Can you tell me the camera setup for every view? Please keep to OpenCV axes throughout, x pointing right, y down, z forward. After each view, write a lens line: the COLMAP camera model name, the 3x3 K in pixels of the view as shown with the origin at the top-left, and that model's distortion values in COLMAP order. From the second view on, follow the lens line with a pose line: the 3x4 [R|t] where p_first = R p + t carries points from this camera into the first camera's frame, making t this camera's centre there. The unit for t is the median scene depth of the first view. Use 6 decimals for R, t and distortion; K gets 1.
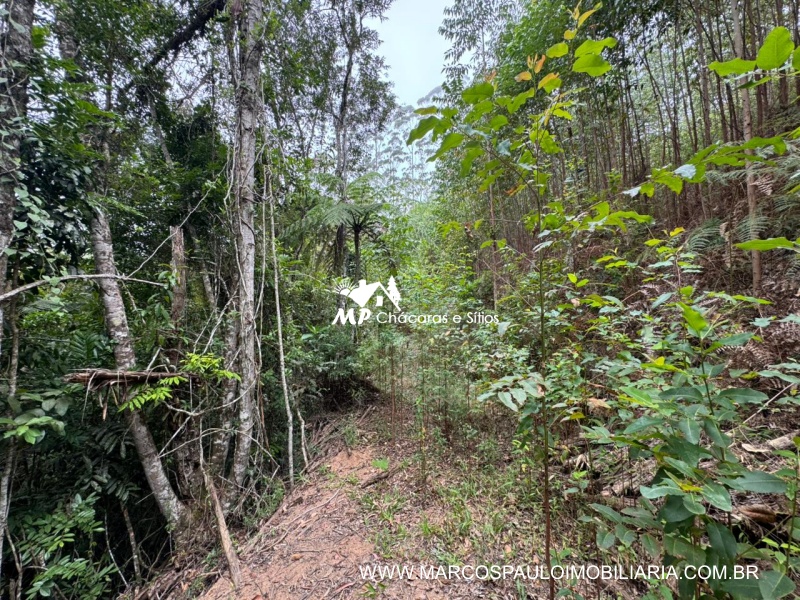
lens RADIAL K [[317.6, 0, 400.0], [0, 317.6, 300.0], [0, 0, 1]] dist [-0.001542, 0.000085]
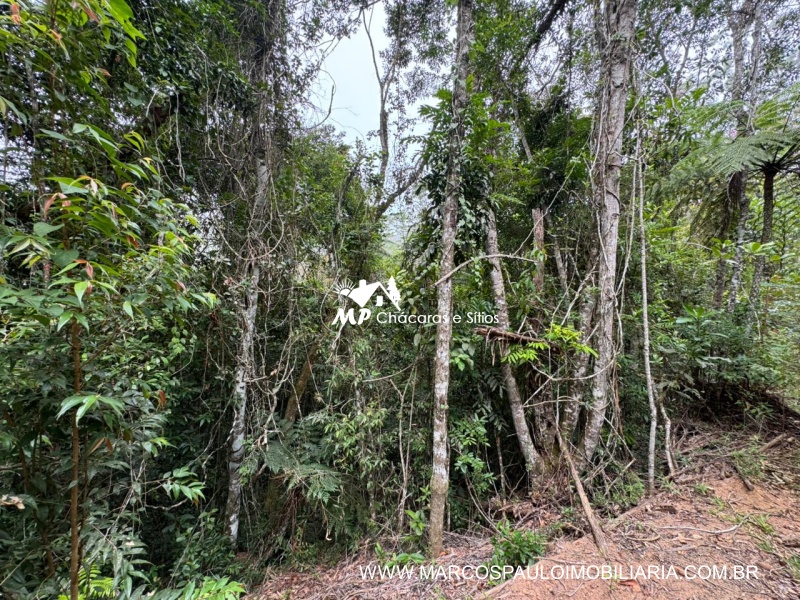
lens RADIAL K [[317.6, 0, 400.0], [0, 317.6, 300.0], [0, 0, 1]] dist [-0.001542, 0.000085]
pose [[0.597432, 0.060450, -0.799638, -0.092131], [-0.004706, 0.997402, 0.071884, 0.009011], [0.801906, -0.039182, 0.596164, -0.065016]]
